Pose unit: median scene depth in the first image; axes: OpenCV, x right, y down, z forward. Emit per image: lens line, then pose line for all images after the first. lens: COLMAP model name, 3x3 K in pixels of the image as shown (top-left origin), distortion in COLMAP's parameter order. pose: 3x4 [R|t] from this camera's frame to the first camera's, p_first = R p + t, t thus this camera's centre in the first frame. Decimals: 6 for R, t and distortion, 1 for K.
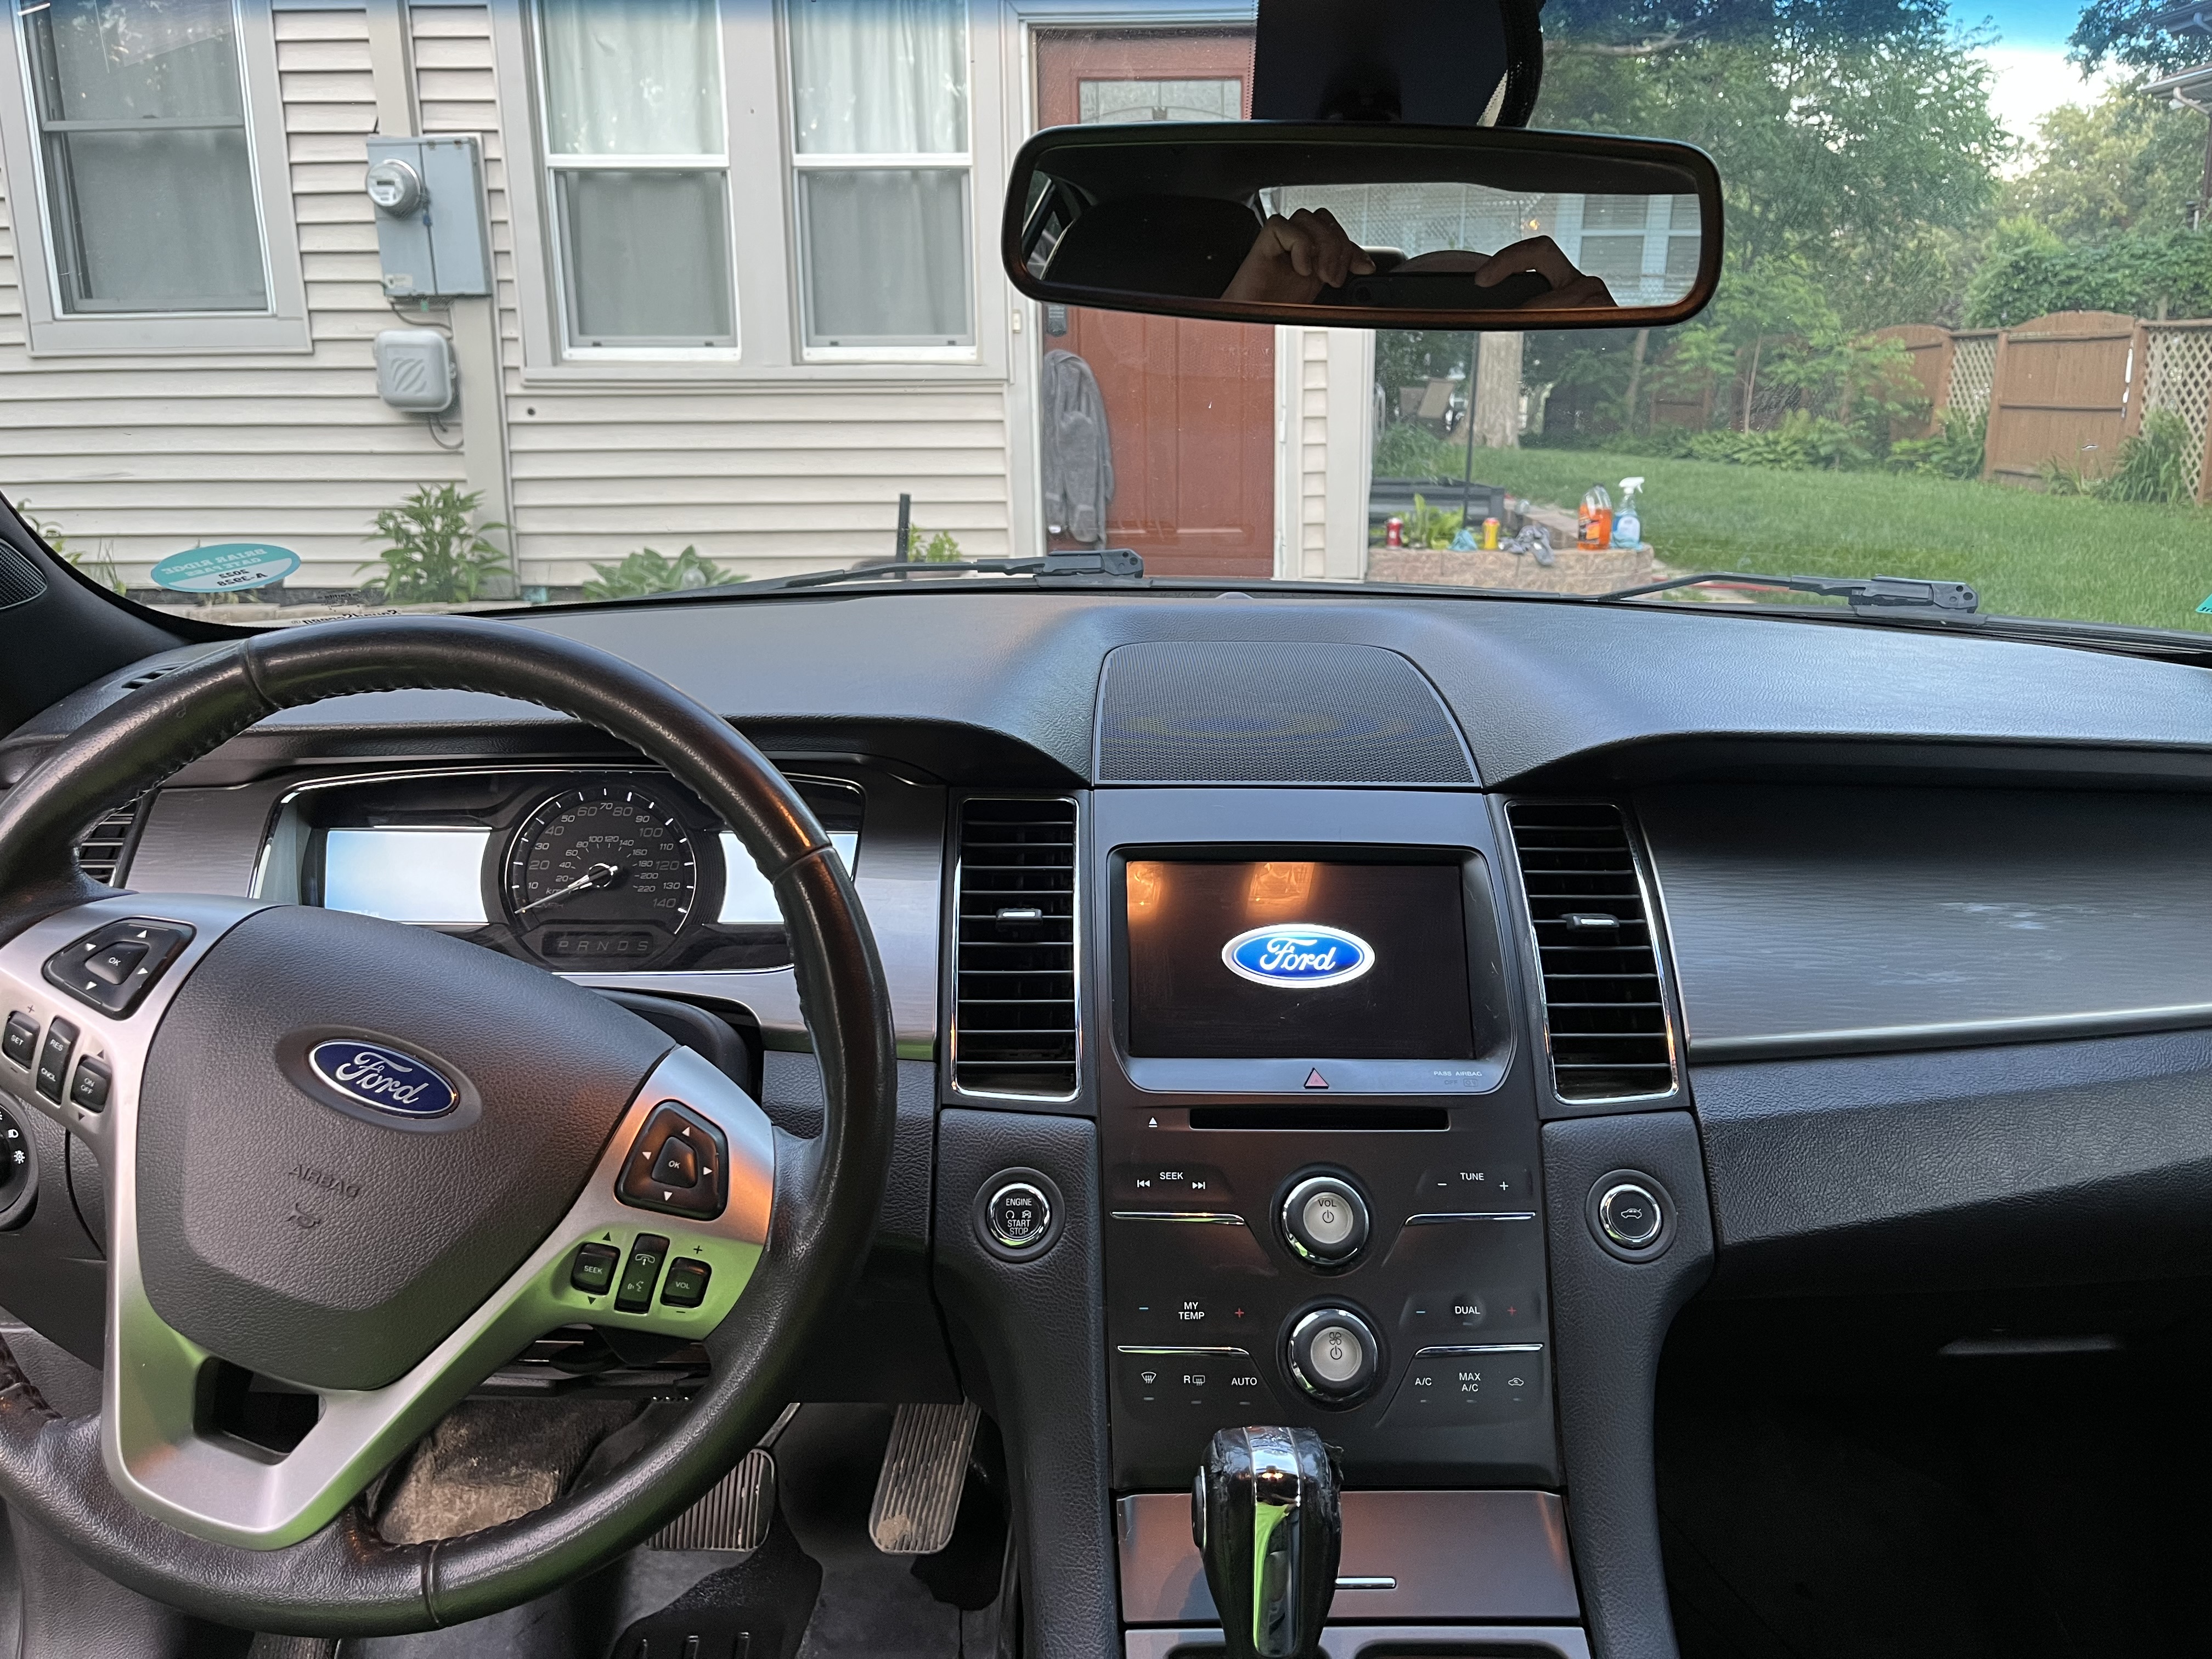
lens RADIAL K [[1689.1, 0, 1103.2], [0, 1689.1, 830.8], [0, 0, 1]] dist [0.043985, -0.003549]
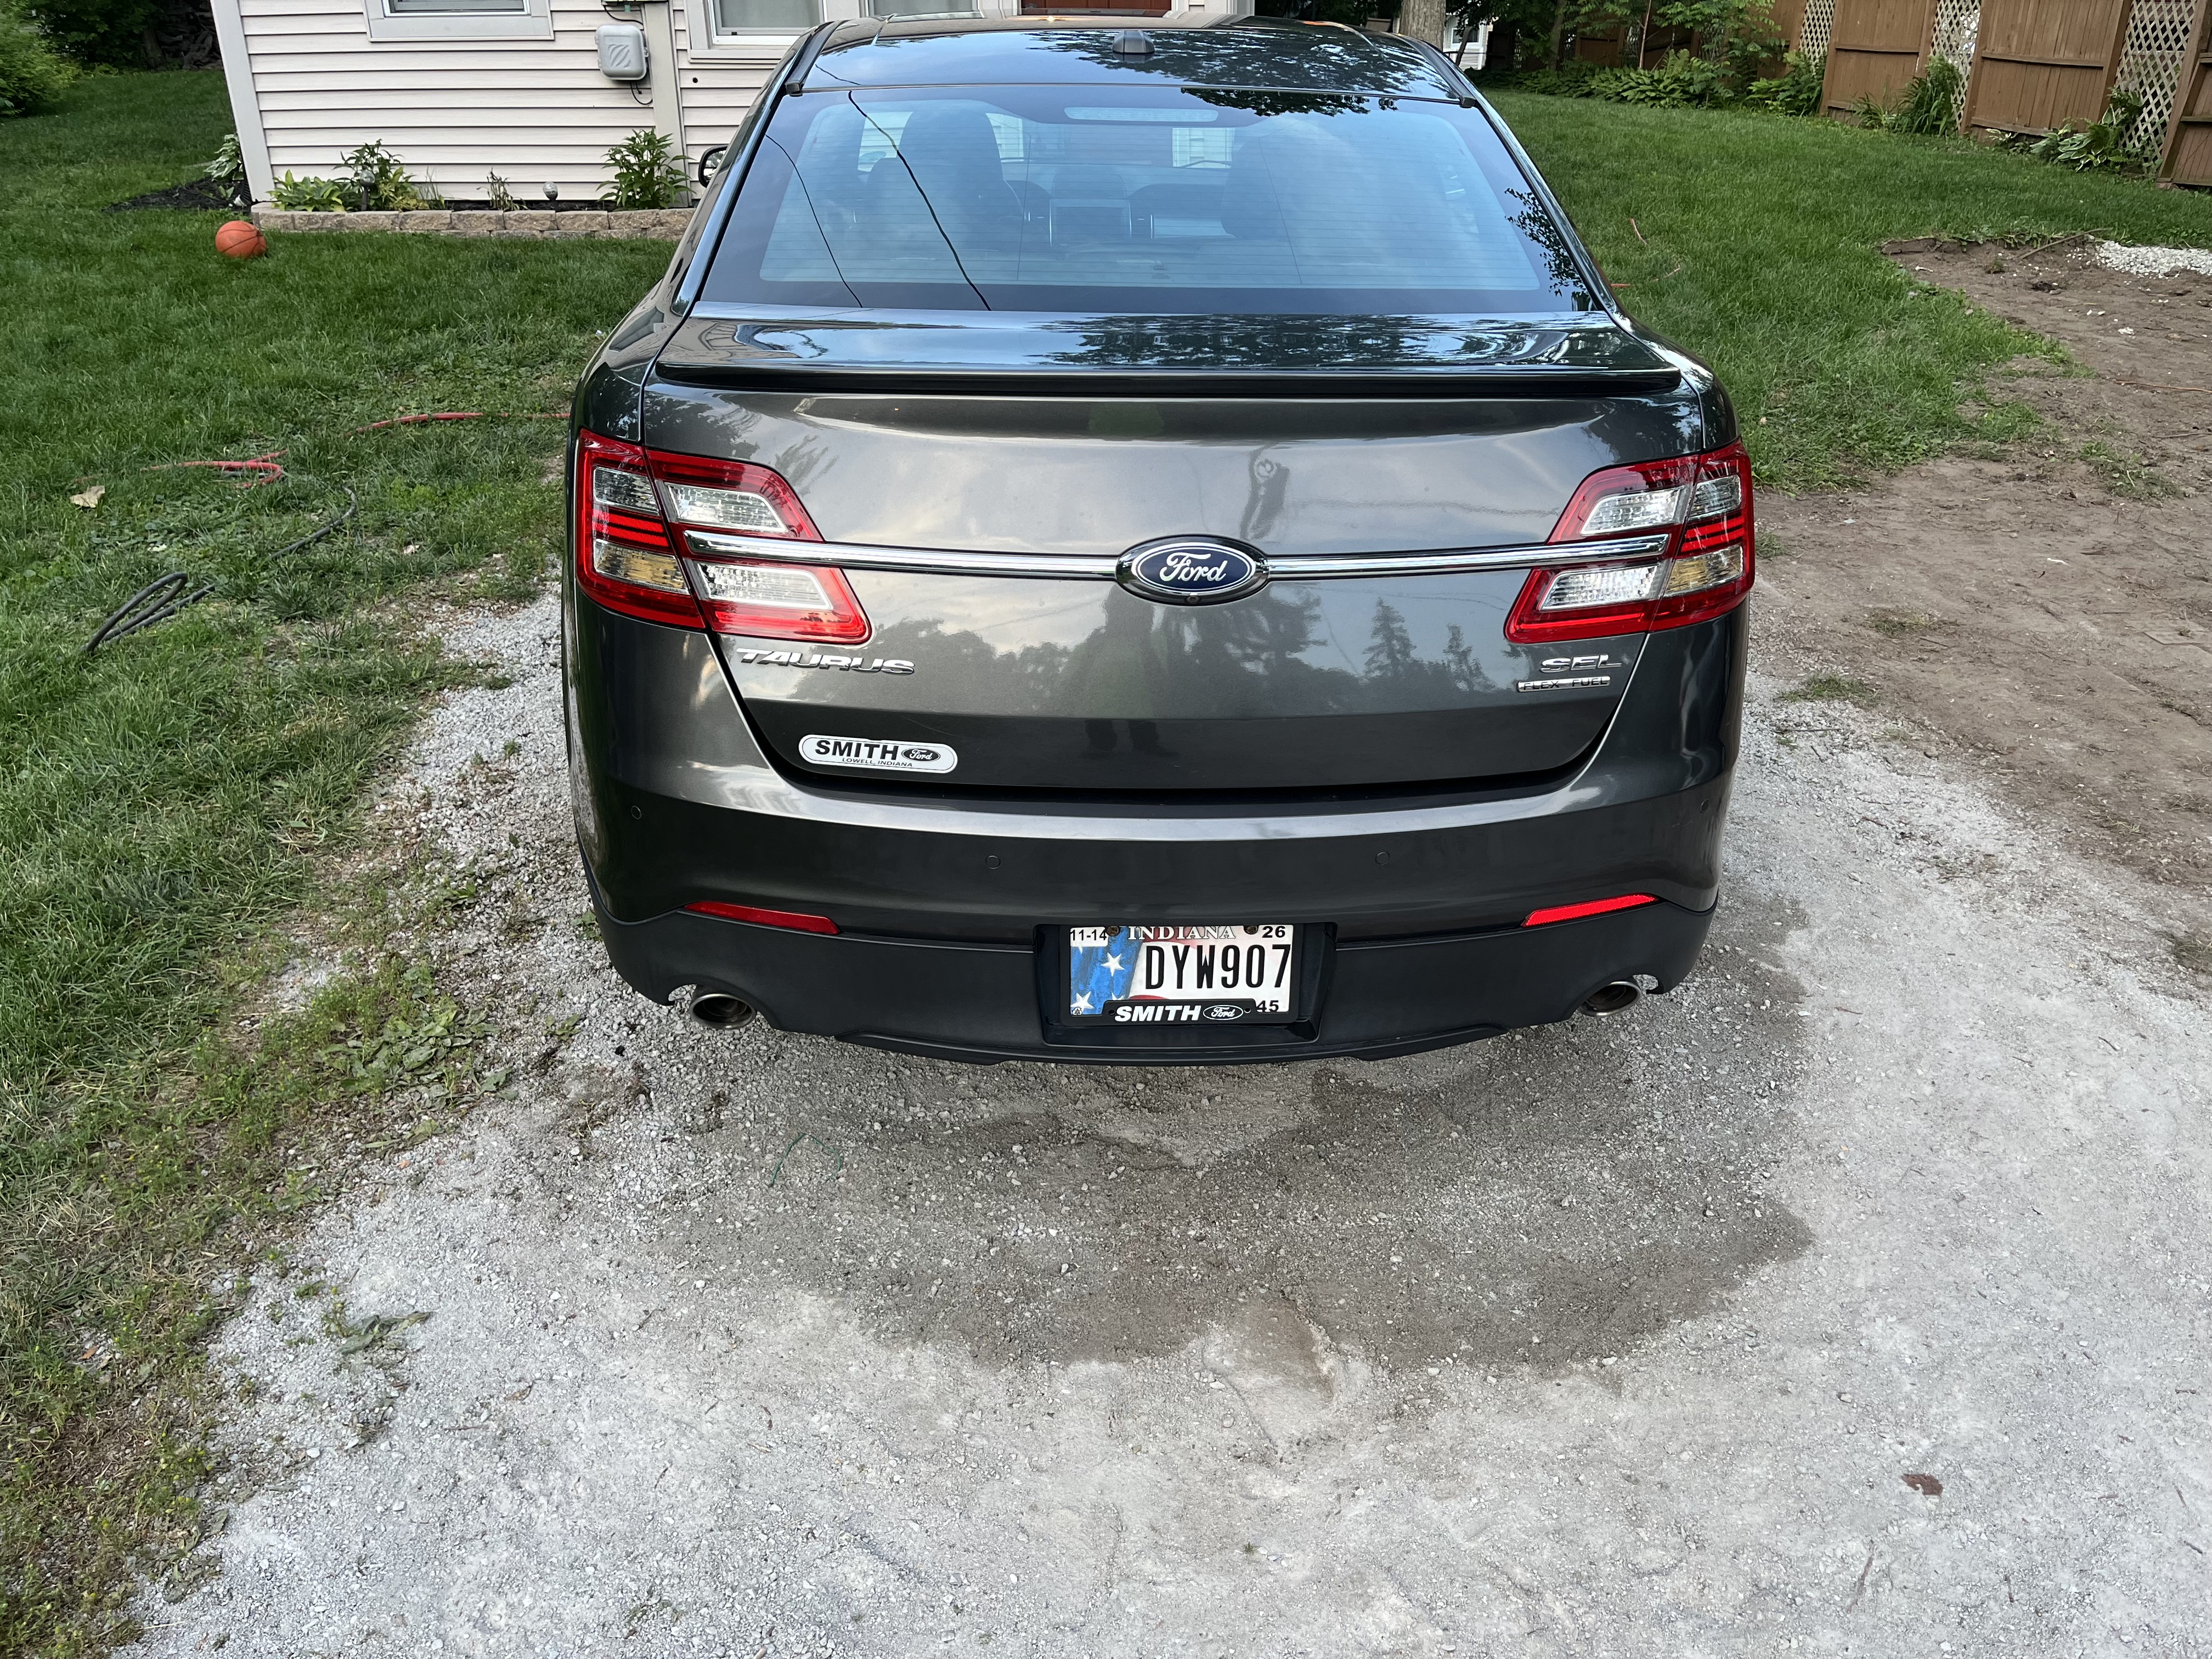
lens RADIAL K [[1689.1, 0, 1115.7], [0, 1689.1, 823.4], [0, 0, 1]] dist [0.043985, -0.003549]
pose [[0.999733, -0.012701, 0.019290, 0.011410], [0.008846, 0.982099, 0.188156, 0.132795], [-0.021334, -0.187936, 0.981950, -0.676284]]
